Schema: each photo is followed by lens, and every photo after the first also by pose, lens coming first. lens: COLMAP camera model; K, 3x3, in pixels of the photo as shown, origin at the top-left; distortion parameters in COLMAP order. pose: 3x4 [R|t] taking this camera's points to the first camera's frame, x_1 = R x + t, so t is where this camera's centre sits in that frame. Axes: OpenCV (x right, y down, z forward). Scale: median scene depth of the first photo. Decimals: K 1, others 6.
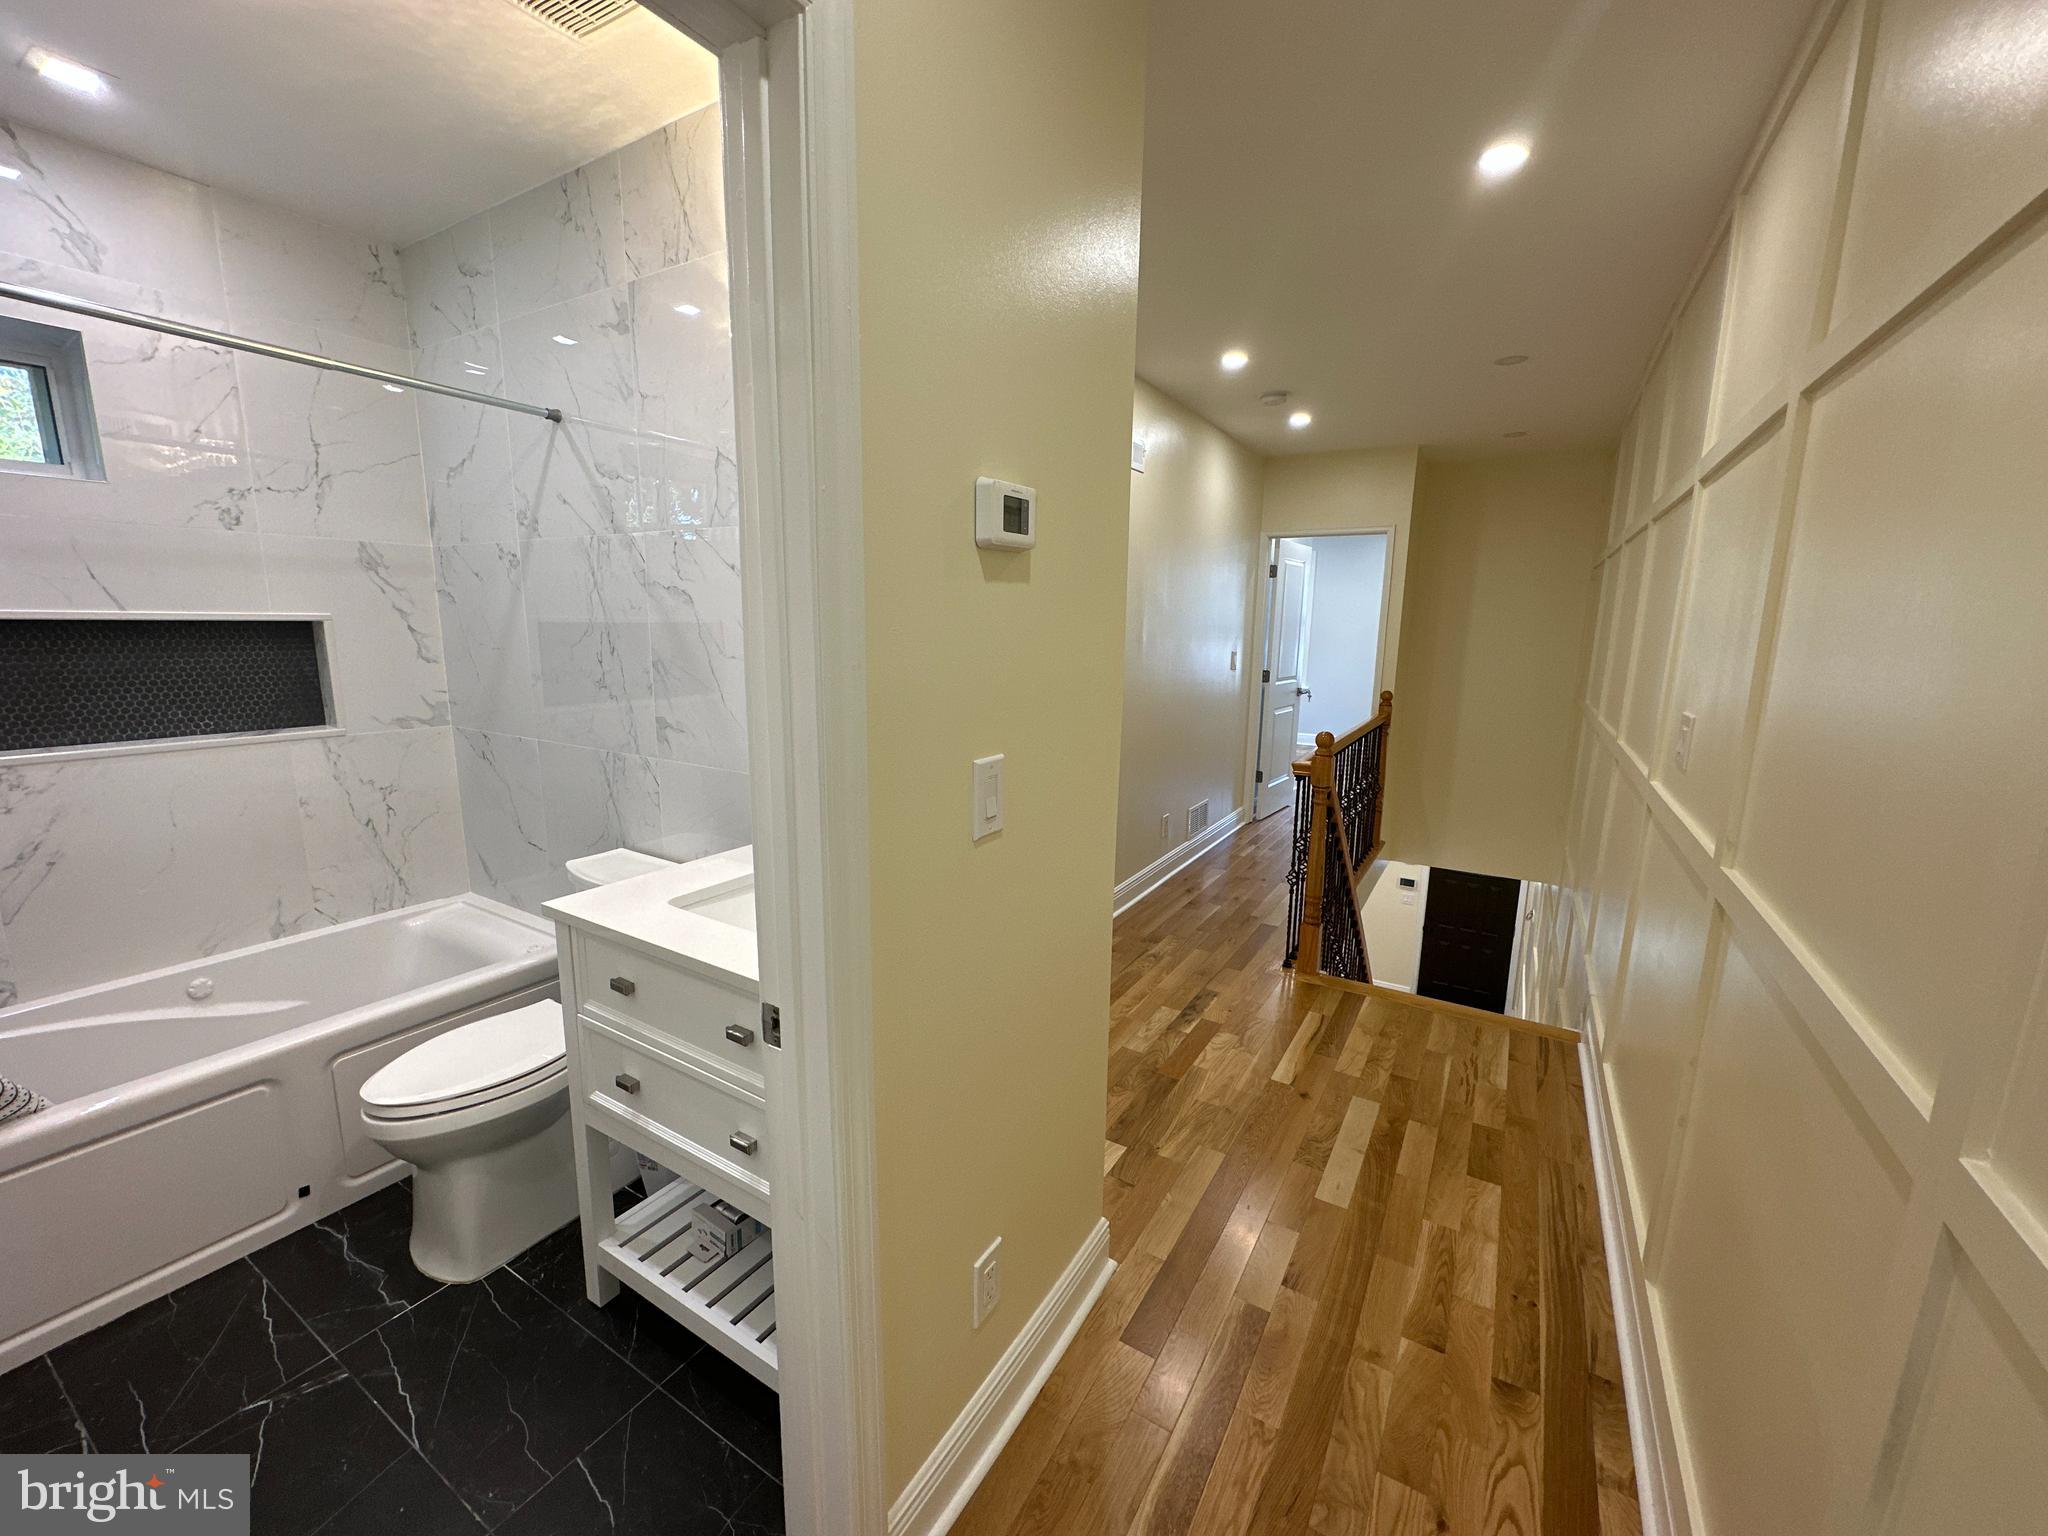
lens RADIAL K [[816.1, 0, 1022.3], [0, 816.1, 770.1], [0, 0, 1]] dist [-0.001323, -0.000354]
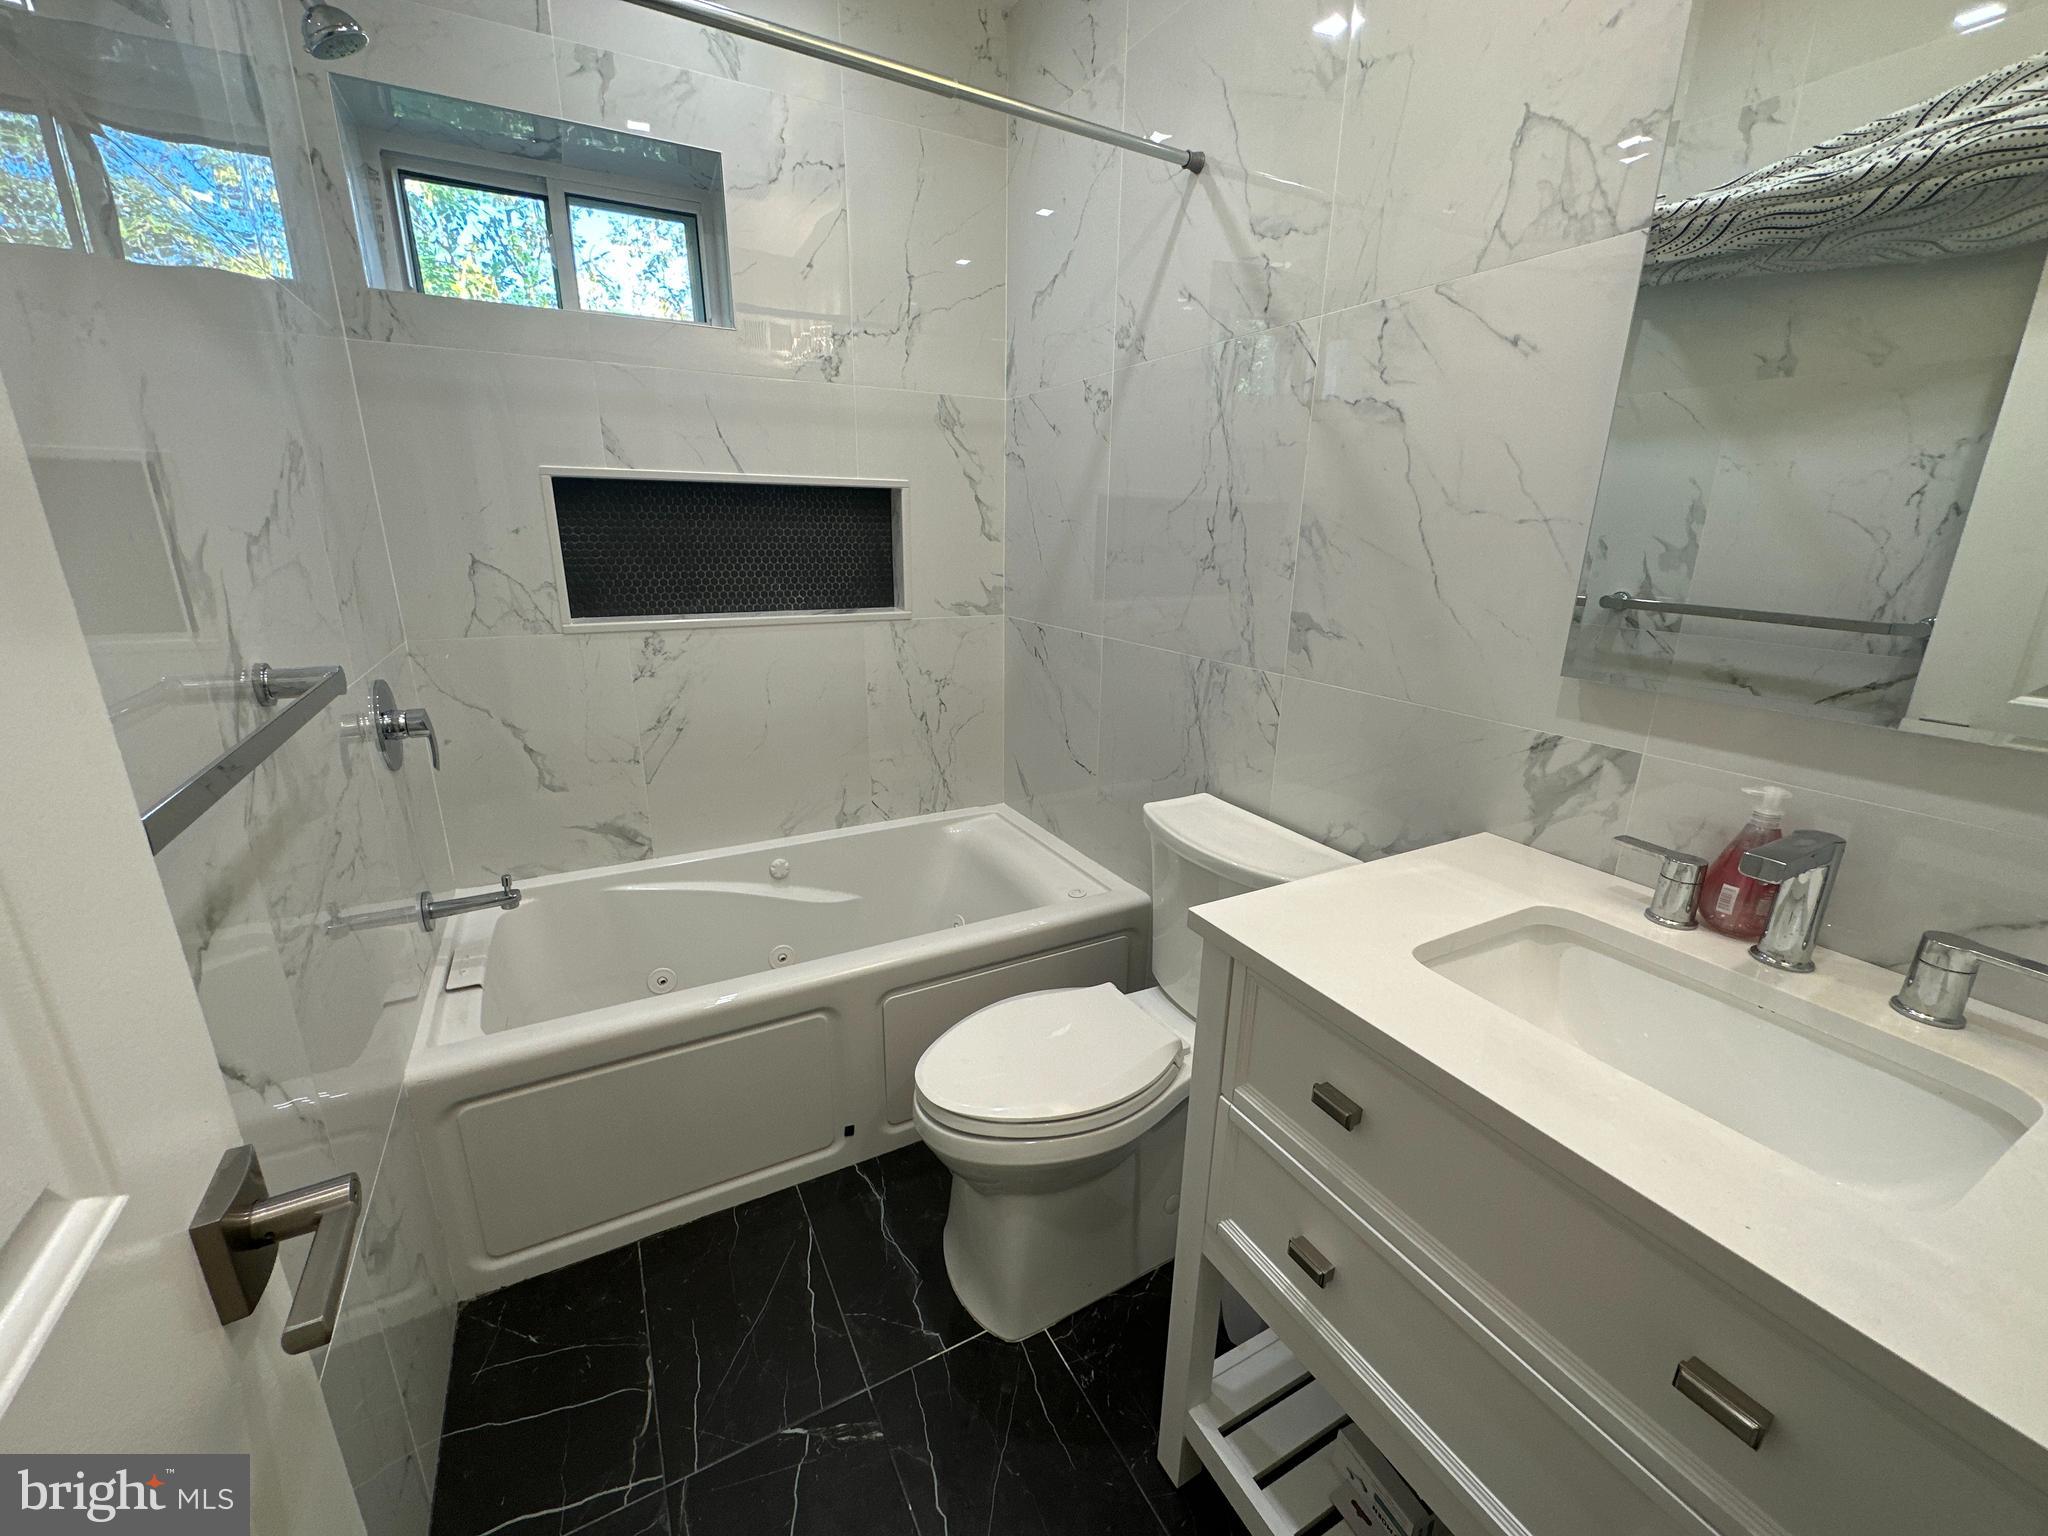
lens RADIAL K [[816.1, 0, 1024.1], [0, 816.1, 771.8], [0, 0, 1]] dist [-0.001323, -0.000354]
pose [[0.864763, 0.140896, -0.482009, -0.288759], [-0.090569, 0.987853, 0.126270, -0.000863], [0.493945, -0.065539, 0.867020, 0.292894]]
